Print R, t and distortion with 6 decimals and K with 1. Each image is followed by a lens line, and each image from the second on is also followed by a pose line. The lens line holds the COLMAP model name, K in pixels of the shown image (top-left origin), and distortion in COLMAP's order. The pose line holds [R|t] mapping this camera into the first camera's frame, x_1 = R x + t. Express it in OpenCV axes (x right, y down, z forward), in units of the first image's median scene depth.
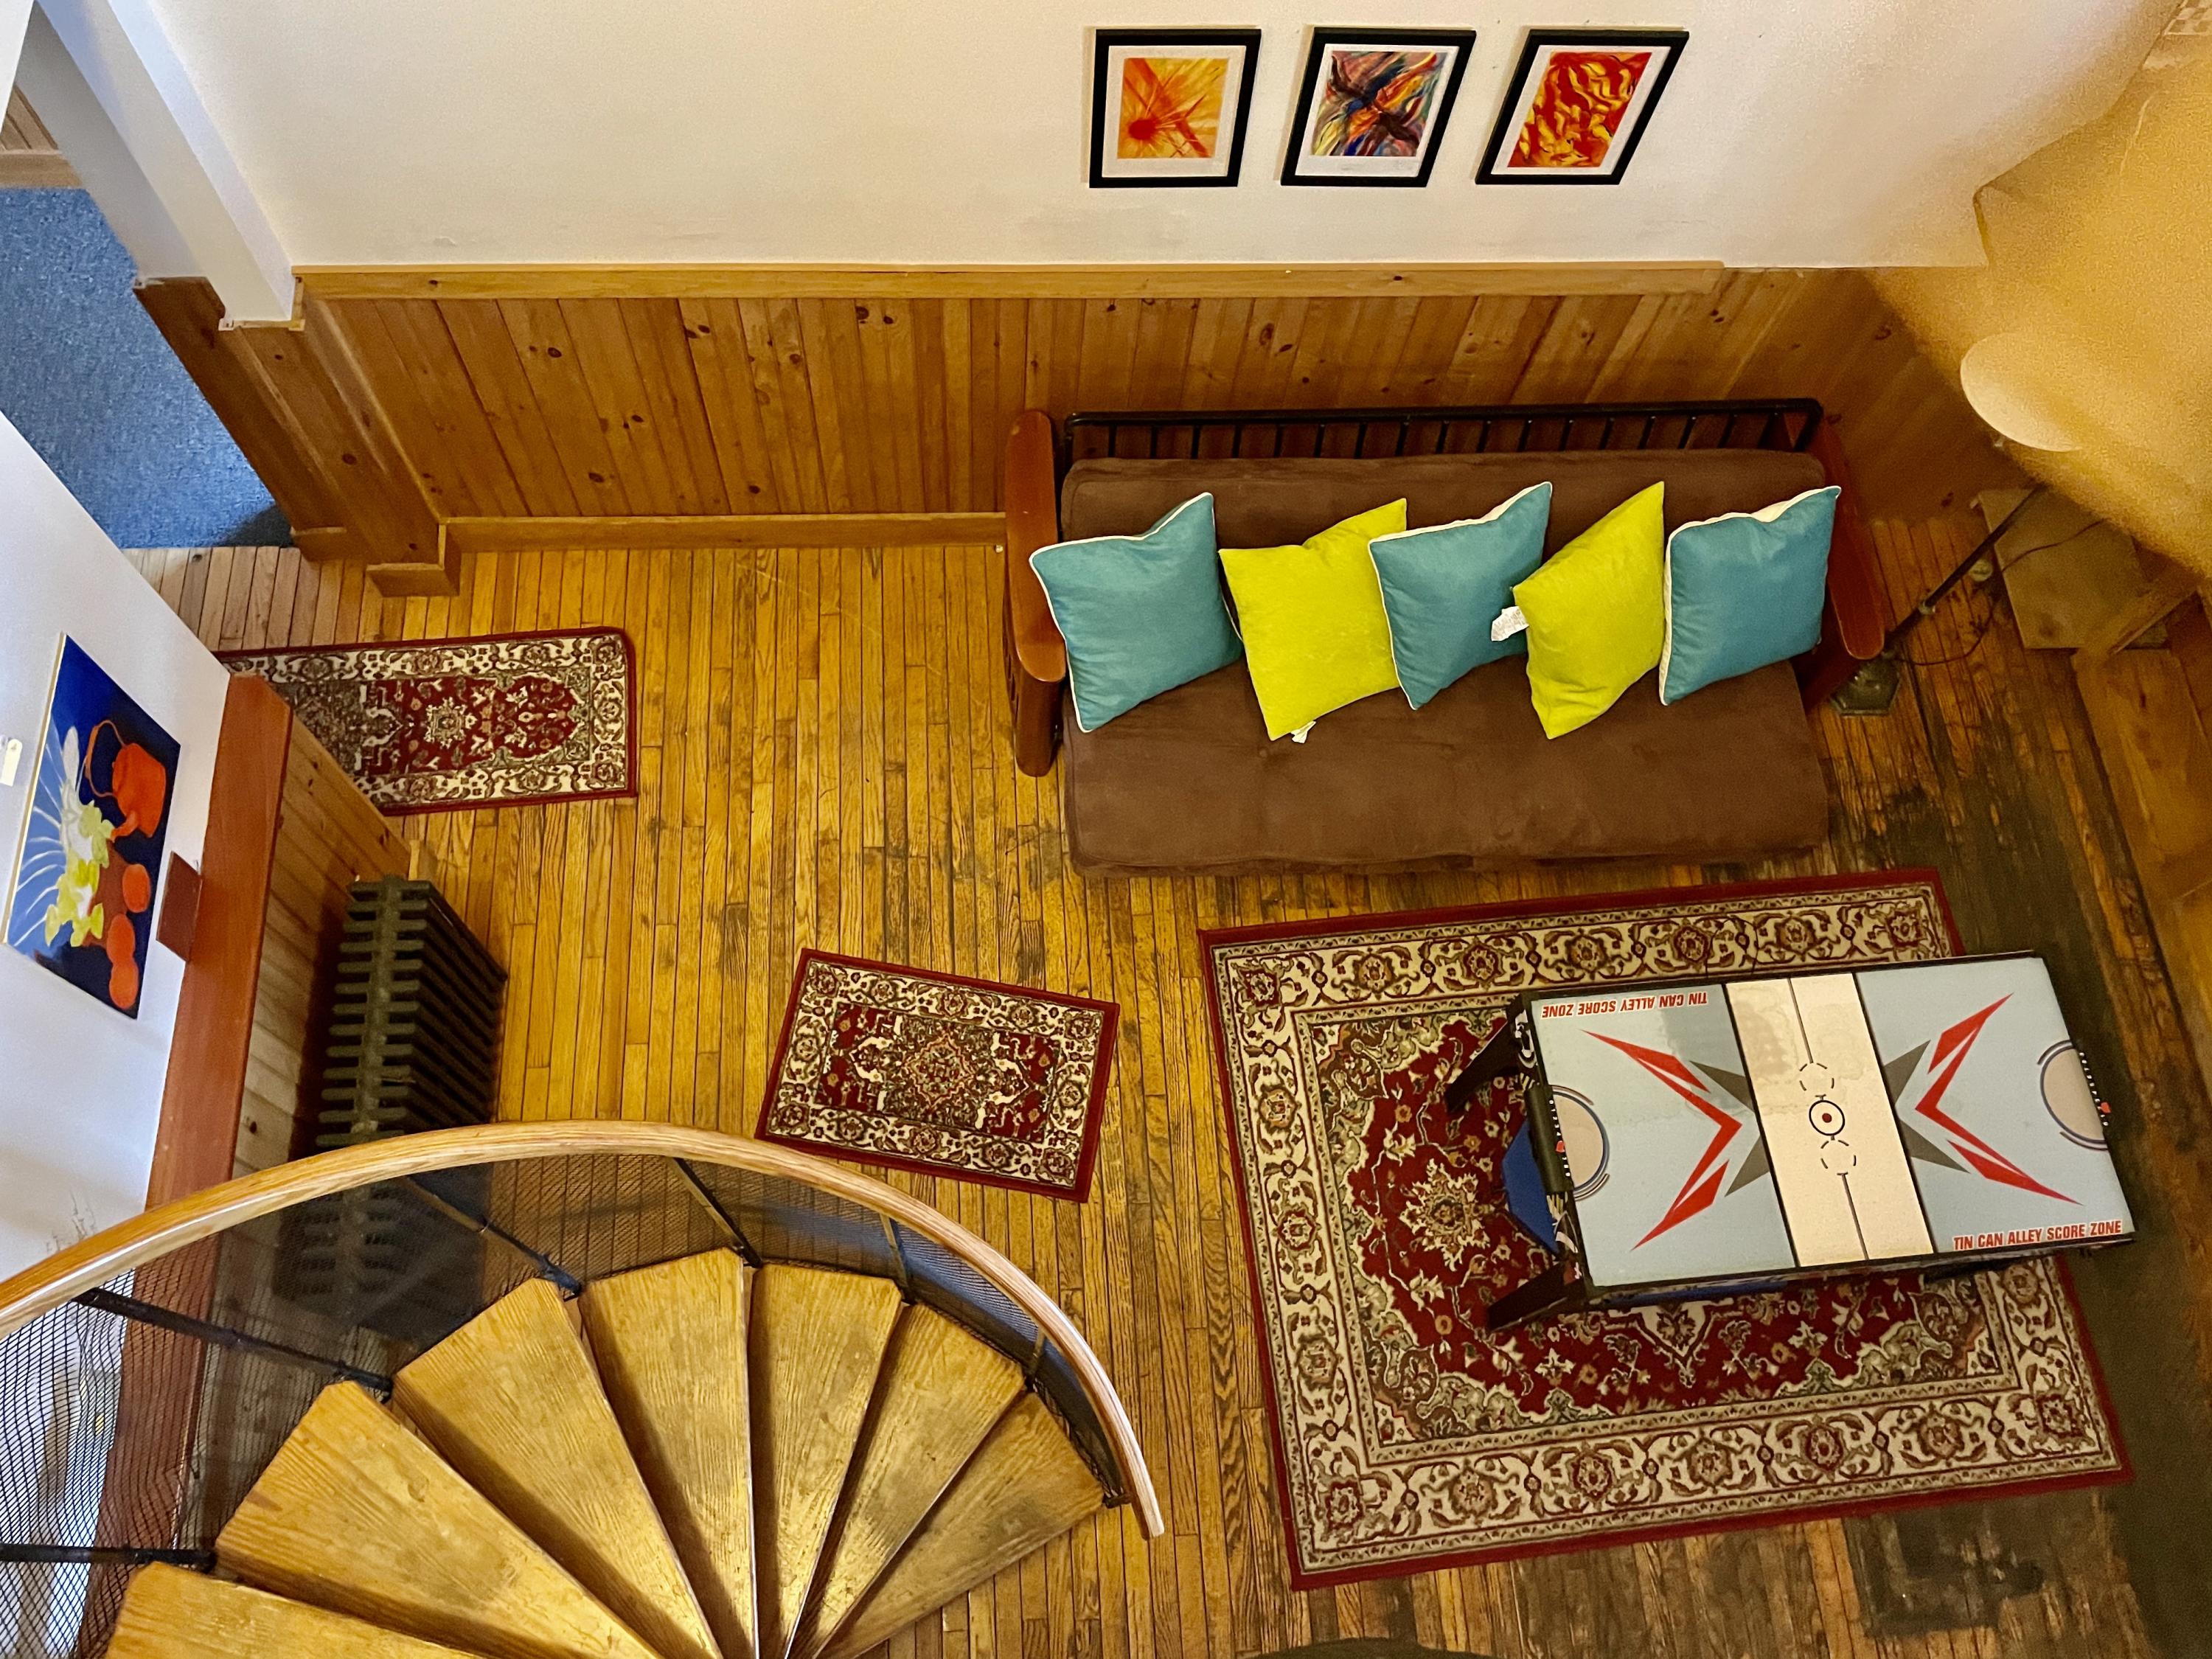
lens RADIAL K [[1624.7, 0, 1106.0], [0, 1624.7, 829.5], [0, 0, 1]] dist [0.024513, -0.002714]
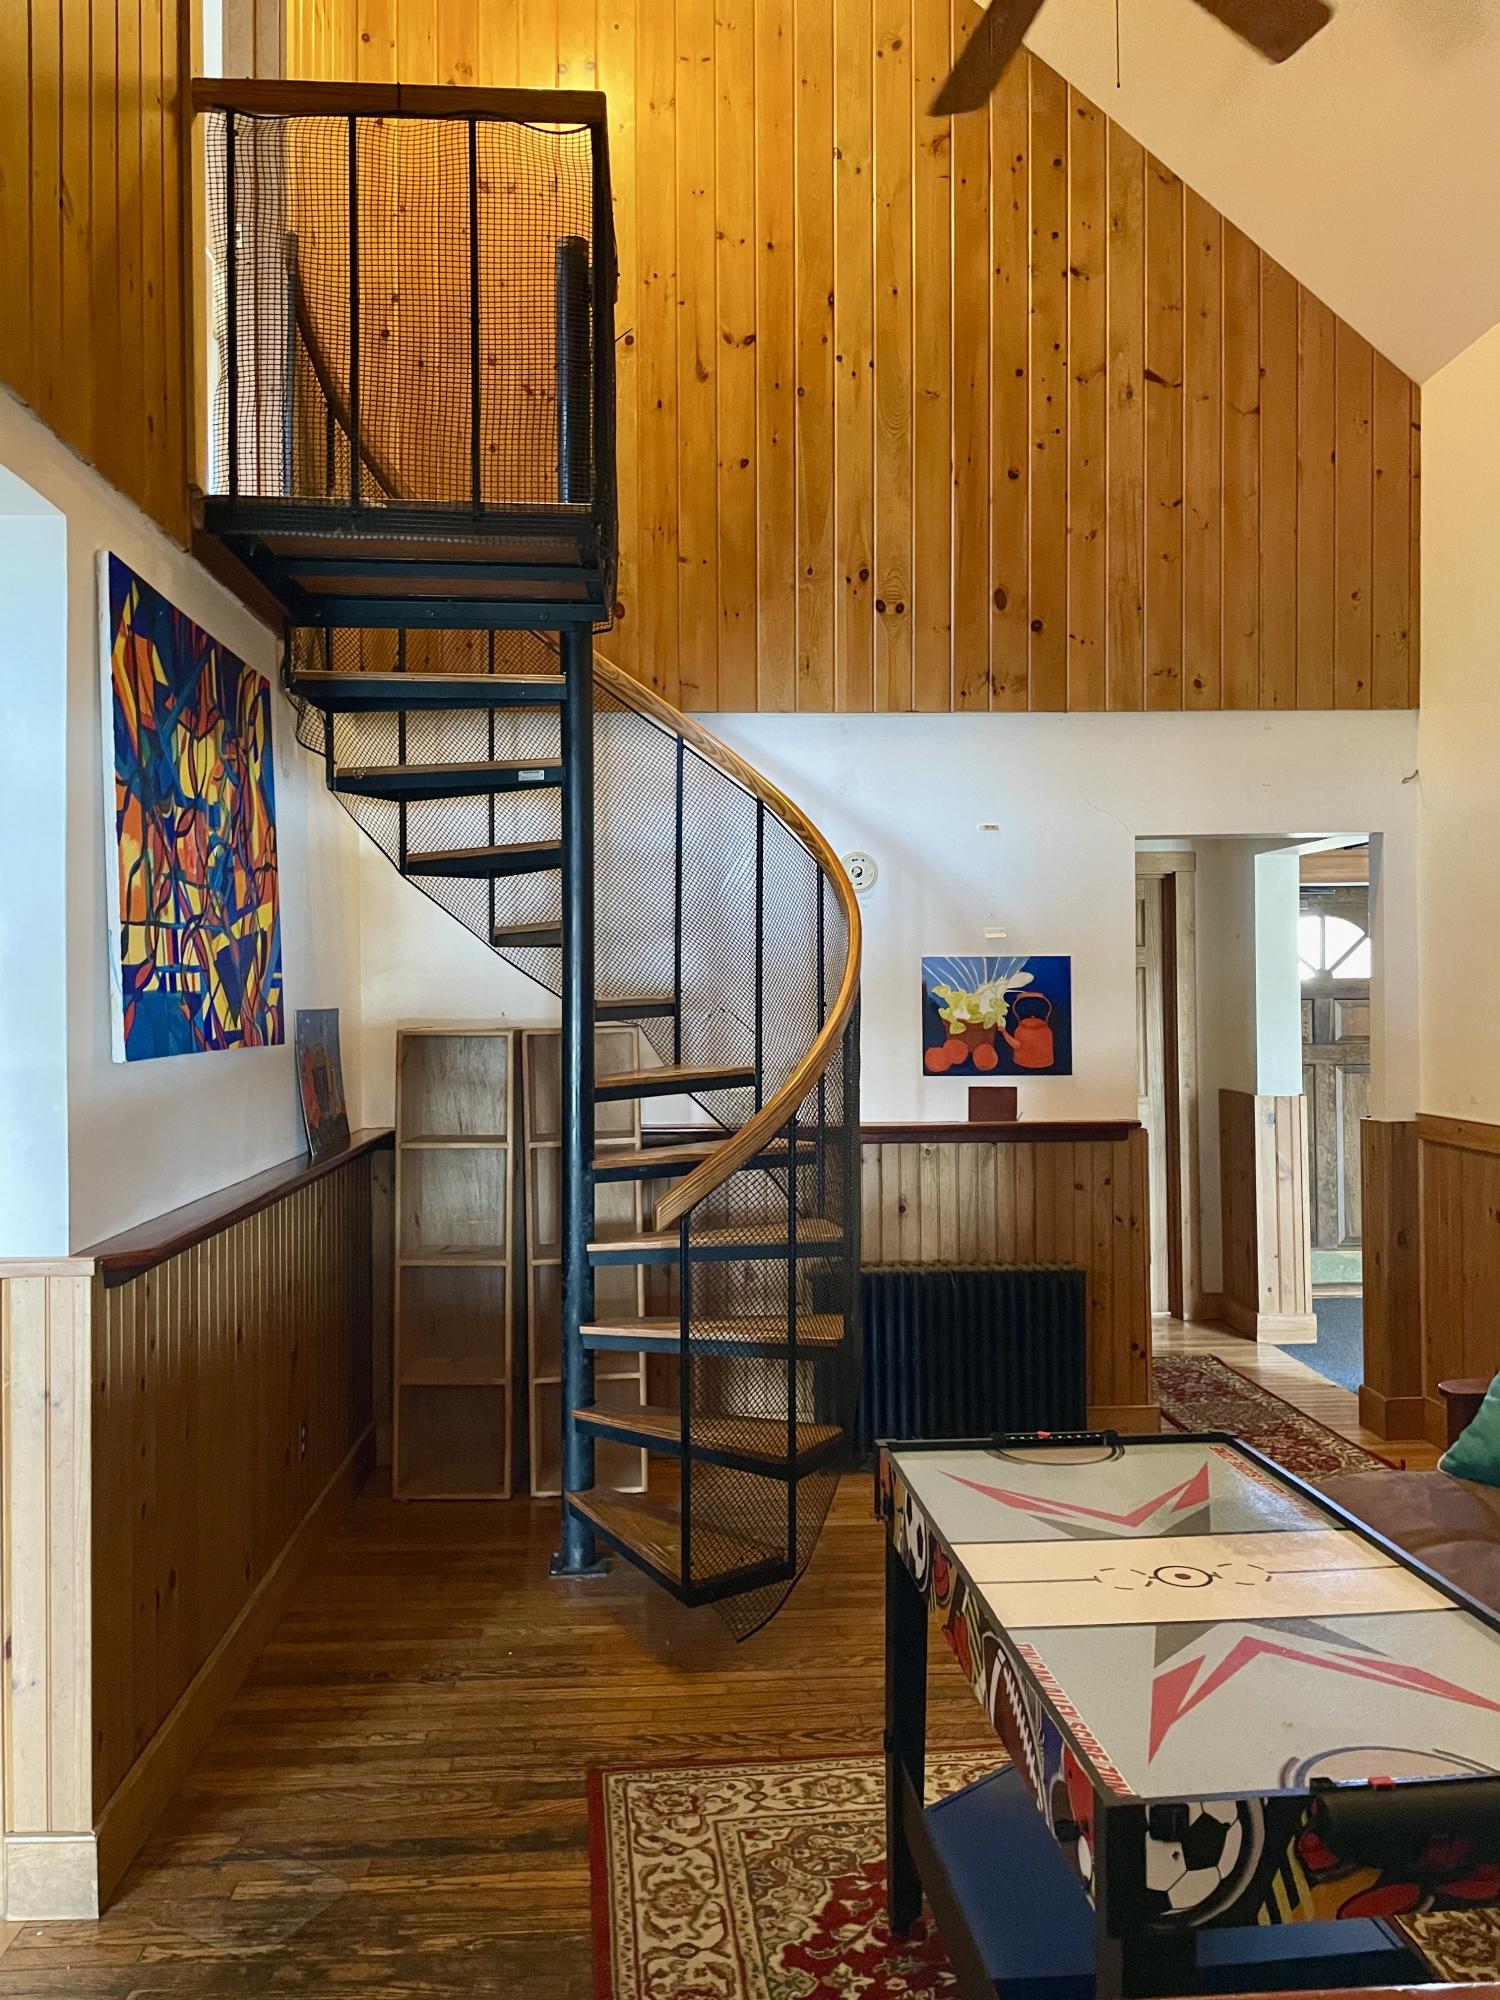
lens RADIAL K [[1469.0, 0, 750.0], [0, 1469.0, 1000.0], [0, 0, 1]] dist [0.024513, -0.002714]
pose [[-0.002581, -0.035196, -0.999377, 0.908732], [-0.915562, 0.402003, -0.011793, 0.219034], [0.402168, 0.914962, -0.033262, 0.657984]]
